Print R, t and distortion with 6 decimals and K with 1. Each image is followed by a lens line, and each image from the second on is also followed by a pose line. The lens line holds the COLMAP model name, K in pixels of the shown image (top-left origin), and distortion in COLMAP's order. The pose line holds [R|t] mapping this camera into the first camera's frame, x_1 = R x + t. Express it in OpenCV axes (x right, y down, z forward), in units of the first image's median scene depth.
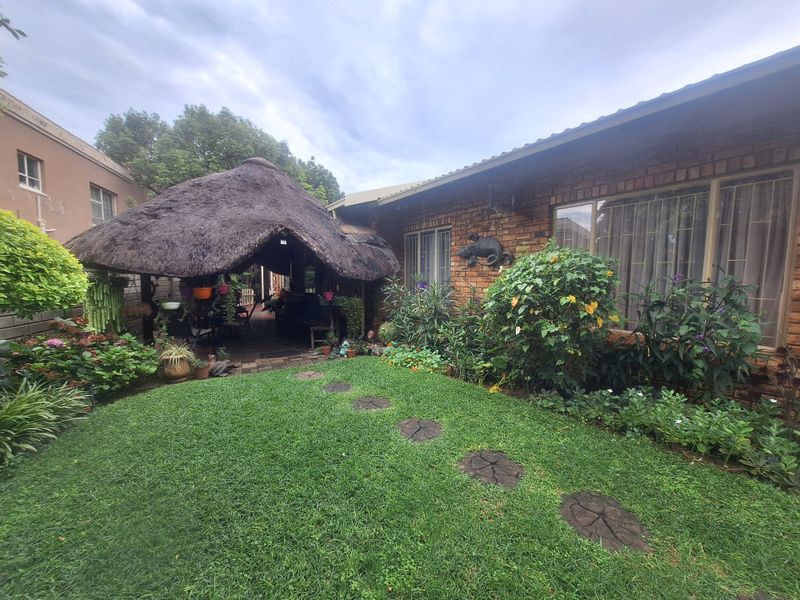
lens RADIAL K [[315.8, 0, 402.8], [0, 315.8, 299.4], [0, 0, 1]] dist [-0.003375, 0.001649]
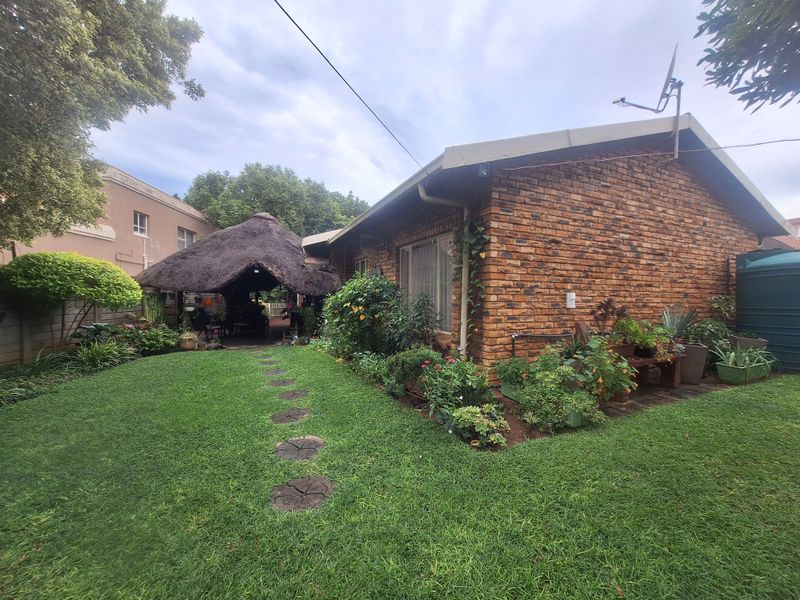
lens RADIAL K [[315.8, 0, 399.9], [0, 315.8, 302.2], [0, 0, 1]] dist [-0.003375, 0.001649]
pose [[0.979885, 0.007438, -0.199426, 0.622699], [-0.016996, 0.998785, -0.046259, 0.034802], [0.198839, 0.048717, 0.978820, -0.391377]]
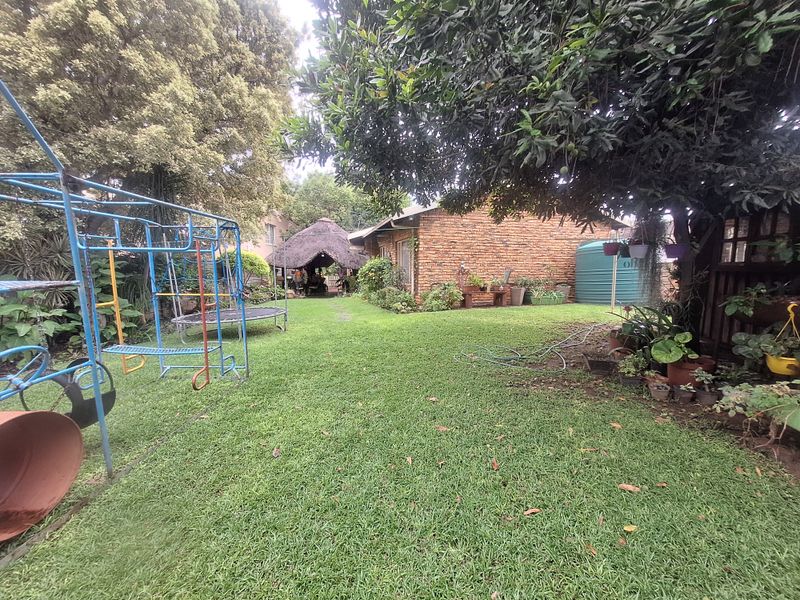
lens RADIAL K [[315.8, 0, 398.3], [0, 315.8, 294.6], [0, 0, 1]] dist [-0.003375, 0.001649]
pose [[0.935956, 0.015656, -0.351770, 1.189639], [-0.013399, 0.999871, 0.008849, 0.126308], [0.351863, -0.003569, 0.936045, -1.333890]]
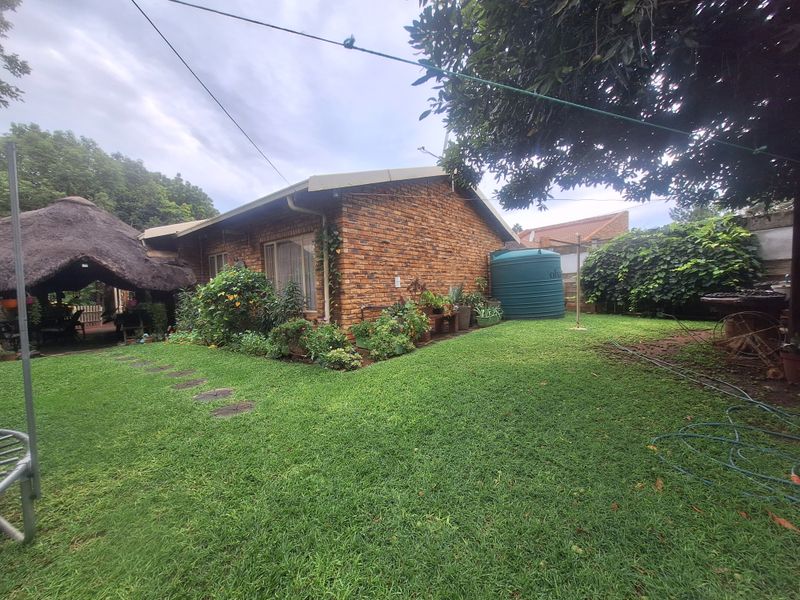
lens RADIAL K [[315.8, 0, 399.2], [0, 315.8, 302.2], [0, 0, 1]] dist [-0.003375, 0.001649]
pose [[0.965661, -0.050395, 0.254870, 0.584995], [0.057024, 0.998198, -0.018684, 0.084827], [-0.253469, 0.032576, 0.966795, -0.683015]]
